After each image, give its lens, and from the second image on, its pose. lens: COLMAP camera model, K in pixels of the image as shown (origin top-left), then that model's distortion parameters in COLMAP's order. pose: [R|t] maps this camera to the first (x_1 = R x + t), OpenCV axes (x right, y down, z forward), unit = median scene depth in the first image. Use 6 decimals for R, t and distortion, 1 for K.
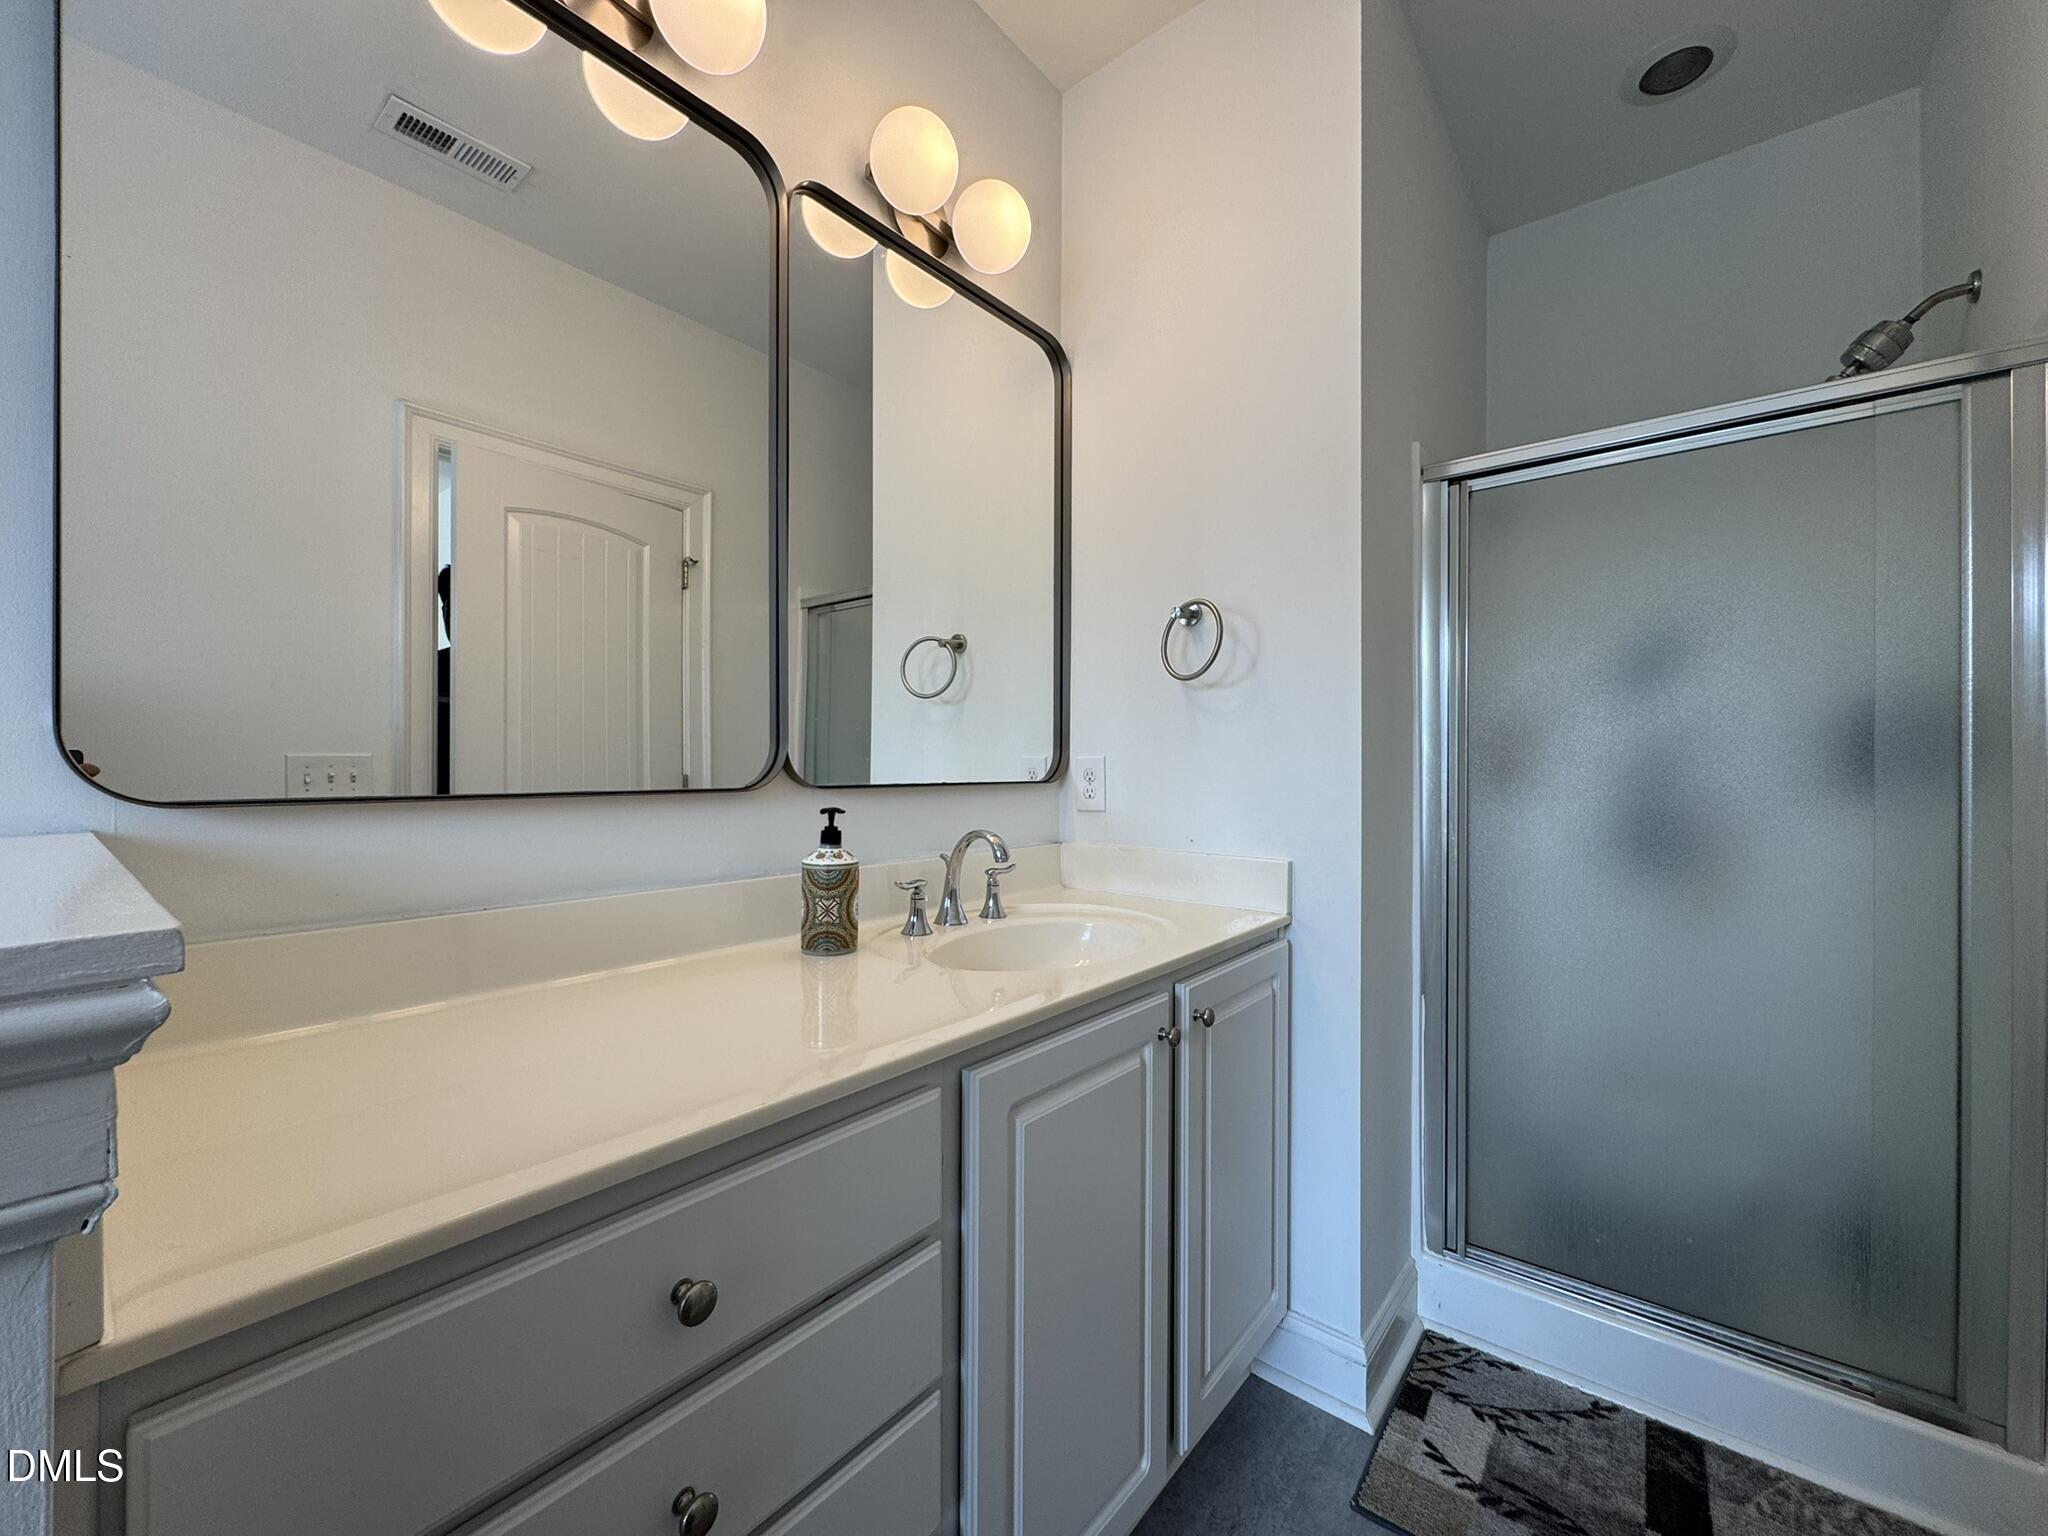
lens RADIAL K [[816.8, 0, 1029.8], [0, 816.8, 769.5], [0, 0, 1]] dist [-0.002856, 0.000358]
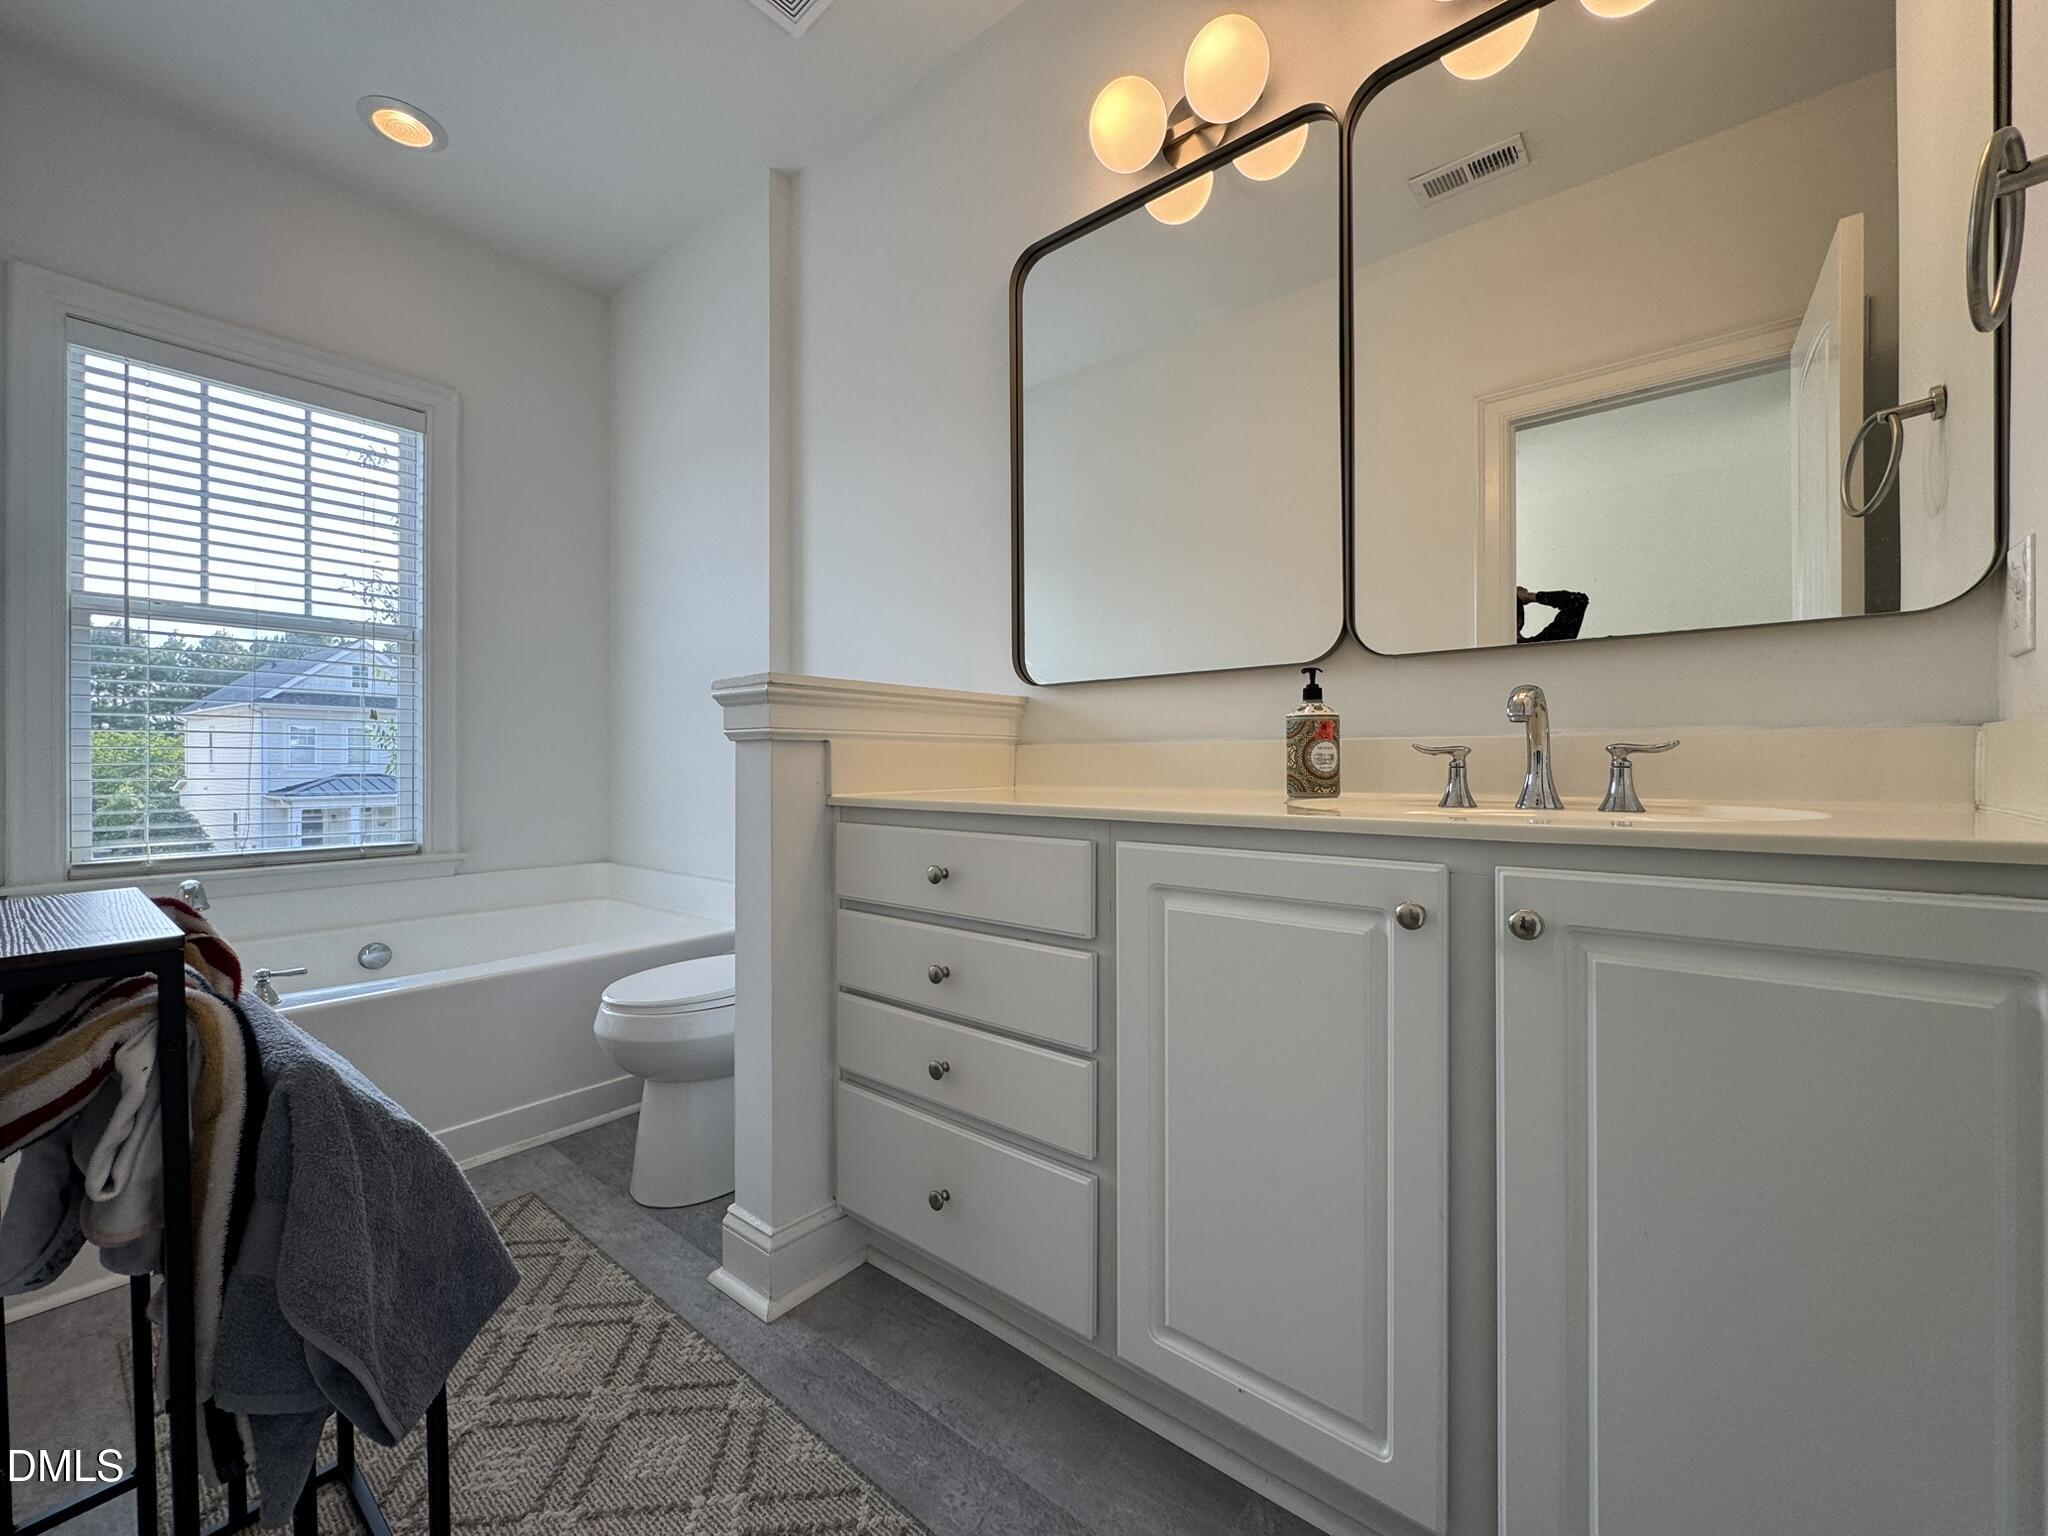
lens RADIAL K [[816.8, 0, 1029.0], [0, 816.8, 768.3], [0, 0, 1]] dist [-0.002856, 0.000358]
pose [[0.000803, 0.004306, -0.999990, 0.885995], [0.008202, 0.999957, 0.004312, 0.179800], [0.999966, -0.008206, 0.000768, 0.623265]]
